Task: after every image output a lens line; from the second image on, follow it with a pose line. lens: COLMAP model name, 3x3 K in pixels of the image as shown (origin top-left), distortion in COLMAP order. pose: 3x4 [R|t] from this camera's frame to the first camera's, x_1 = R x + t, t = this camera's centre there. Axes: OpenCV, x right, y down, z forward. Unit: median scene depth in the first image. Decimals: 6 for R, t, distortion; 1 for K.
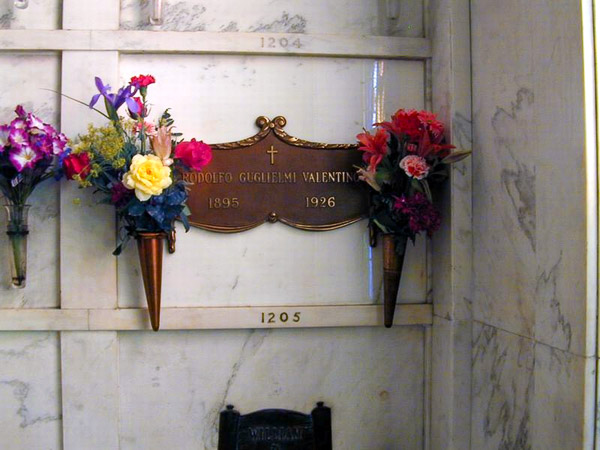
lens RADIAL K [[730.0, 0, 300.0], [0, 730.0, 225.0], [0, 0, 1]] dist [-0.154235, 0.019256]
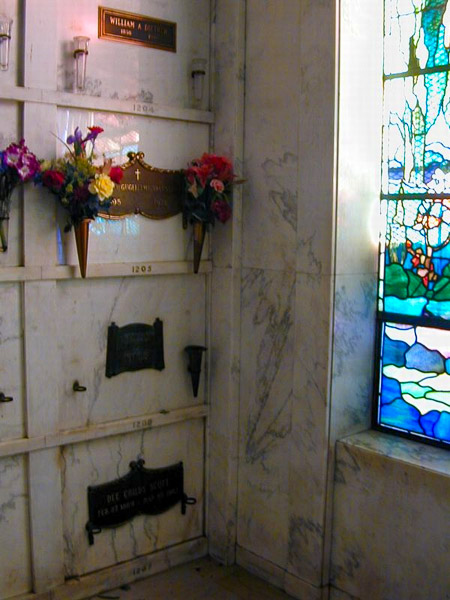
lens RADIAL K [[705.4, 0, 225.0], [0, 705.4, 300.0], [0, 0, 1]] dist [-0.170552, -0.005345]
pose [[0.837776, -0.044084, 0.544231, -0.794781], [-0.019108, 0.993758, 0.109910, 0.012217], [-0.545679, -0.102479, 0.831704, -0.522319]]
